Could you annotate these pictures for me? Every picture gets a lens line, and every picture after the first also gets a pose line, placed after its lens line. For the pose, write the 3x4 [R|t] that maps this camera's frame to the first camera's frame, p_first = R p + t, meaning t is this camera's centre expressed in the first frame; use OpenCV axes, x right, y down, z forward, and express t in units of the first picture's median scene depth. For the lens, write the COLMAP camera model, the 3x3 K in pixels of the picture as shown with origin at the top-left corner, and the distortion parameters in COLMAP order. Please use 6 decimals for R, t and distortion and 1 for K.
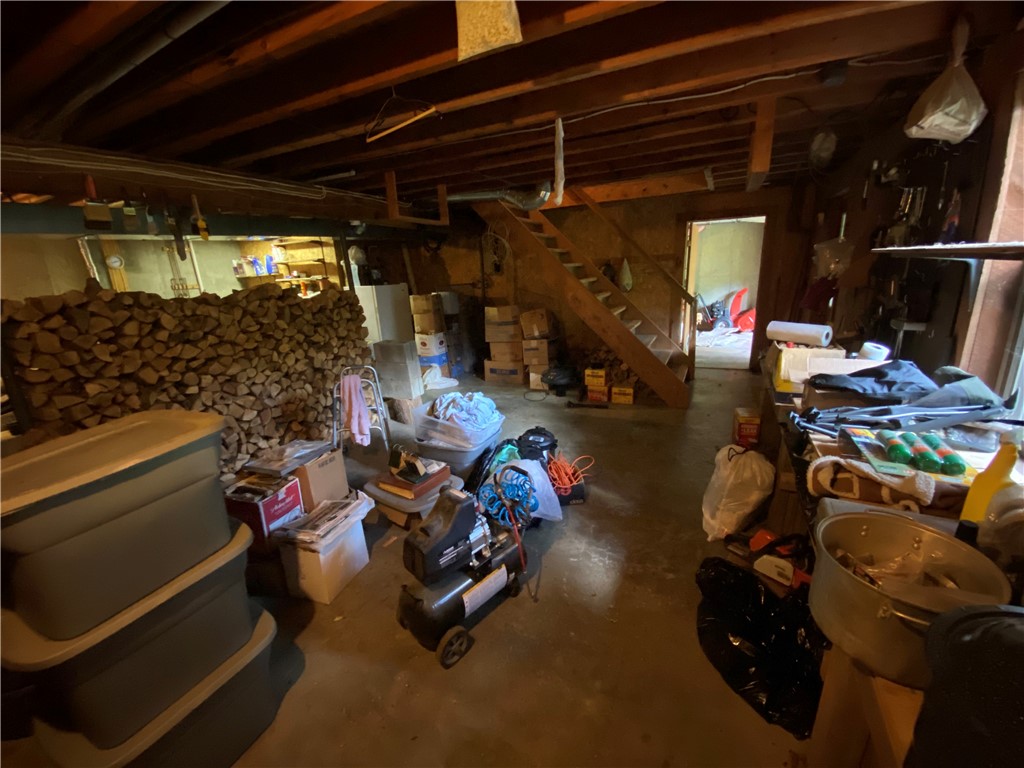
lens RADIAL K [[417.0, 0, 514.6], [0, 417.0, 383.5], [0, 0, 1]] dist [0.008243, -0.012889]
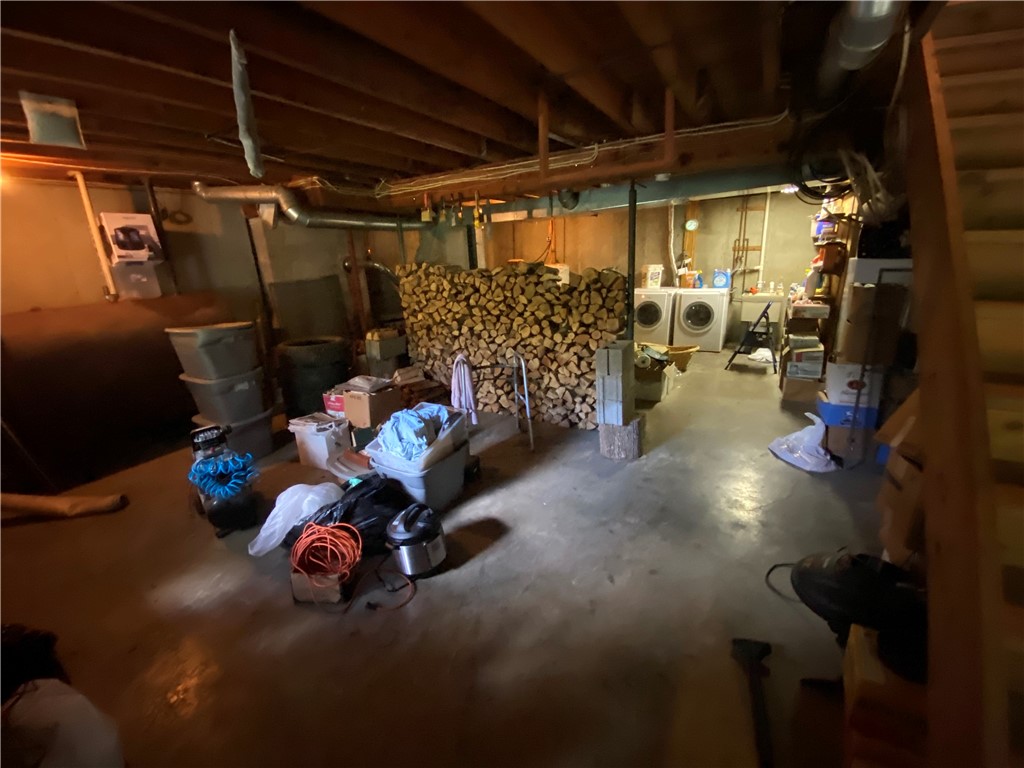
lens RADIAL K [[417.0, 0, 514.5], [0, 417.0, 381.4], [0, 0, 1]] dist [0.008243, -0.012889]
pose [[-0.067848, 0.338144, -0.938645, 0.577091], [-0.216754, 0.913346, 0.344698, -0.331959], [0.973866, 0.226843, 0.011325, 1.056807]]
